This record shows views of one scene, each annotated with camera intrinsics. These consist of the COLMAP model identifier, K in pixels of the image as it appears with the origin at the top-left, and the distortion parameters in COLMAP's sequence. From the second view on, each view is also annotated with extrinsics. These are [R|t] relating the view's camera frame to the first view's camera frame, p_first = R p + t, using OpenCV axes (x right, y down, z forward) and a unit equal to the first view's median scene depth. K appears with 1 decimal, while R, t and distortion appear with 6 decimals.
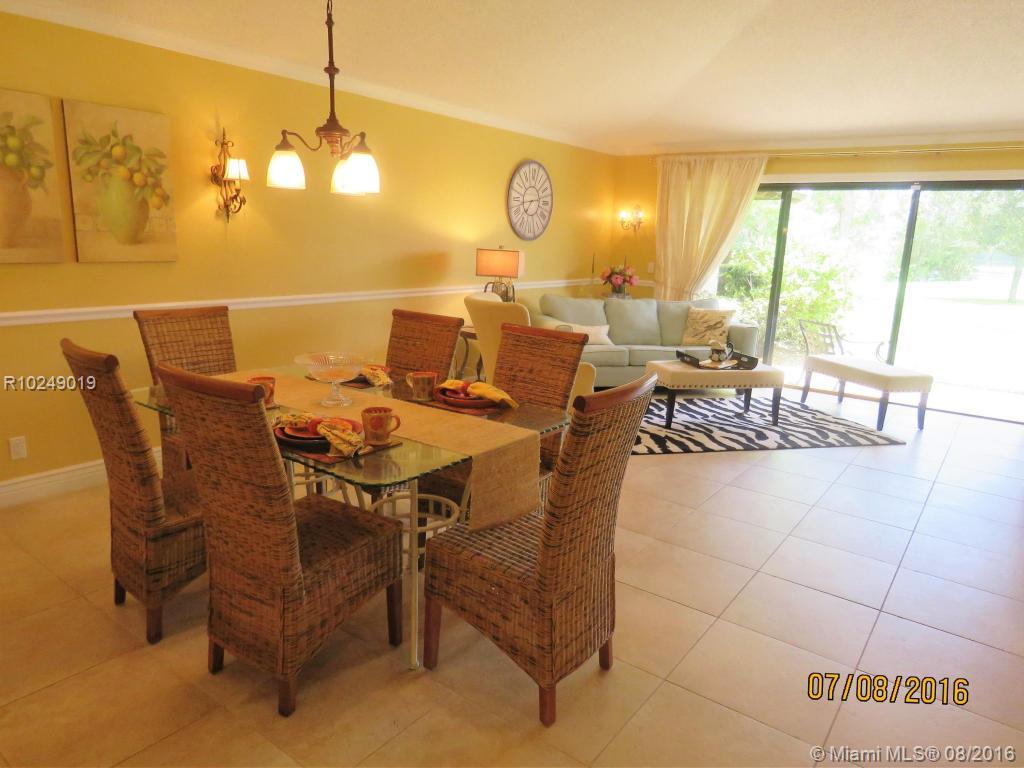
lens RADIAL K [[695.5, 0, 512.8], [0, 695.5, 383.3], [0, 0, 1]] dist [0.006157, 0.006256]
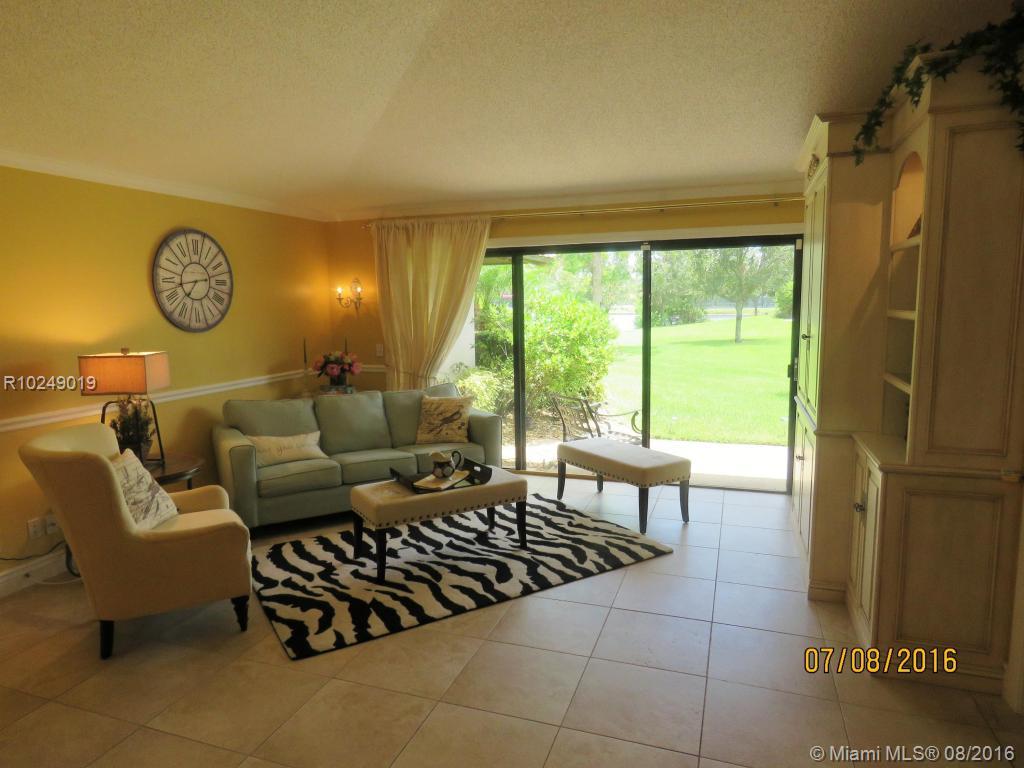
lens RADIAL K [[652.9, 0, 509.3], [0, 652.9, 384.5], [0, 0, 1]] dist [-0.006441, -0.003276]
pose [[0.956071, -0.091993, 0.278325, 0.142451], [0.113813, 0.991487, -0.063248, -0.064539], [-0.270138, 0.092146, 0.958402, 0.229714]]
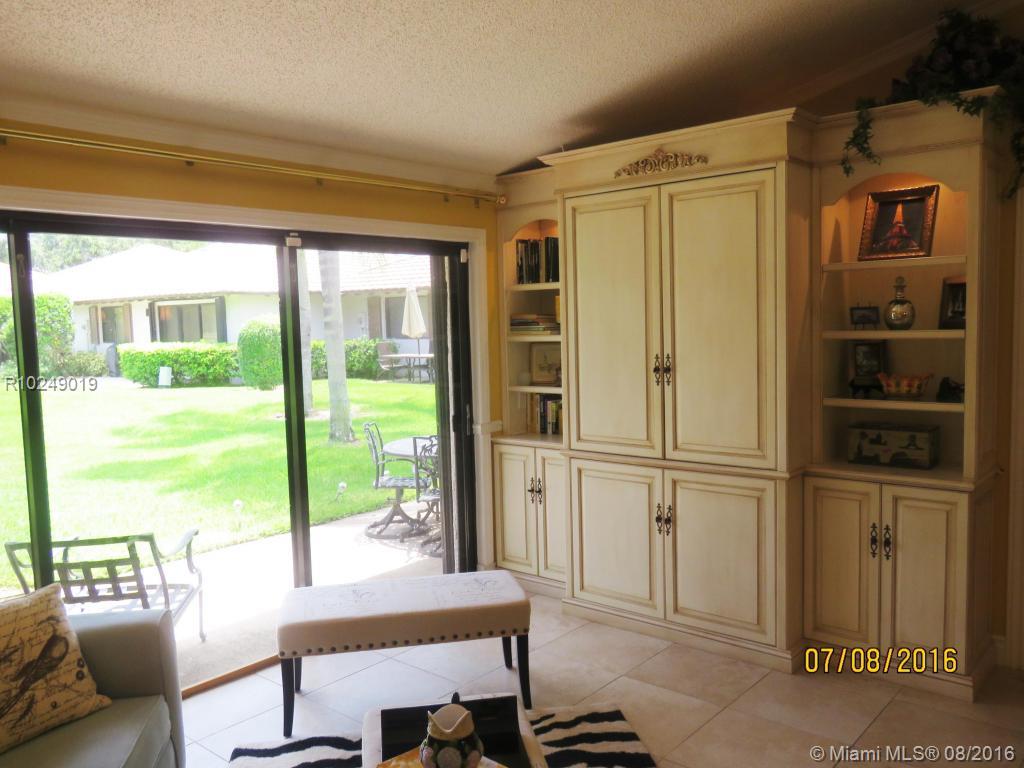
lens RADIAL K [[824.6, 0, 511.0], [0, 824.6, 384.9], [0, 0, 1]] dist [-0.003975, -0.000923]
pose [[0.086986, -0.124562, 0.988391, -0.032671], [0.240821, 0.965356, 0.100465, -0.184604], [-0.966664, 0.229286, 0.113970, 0.736130]]
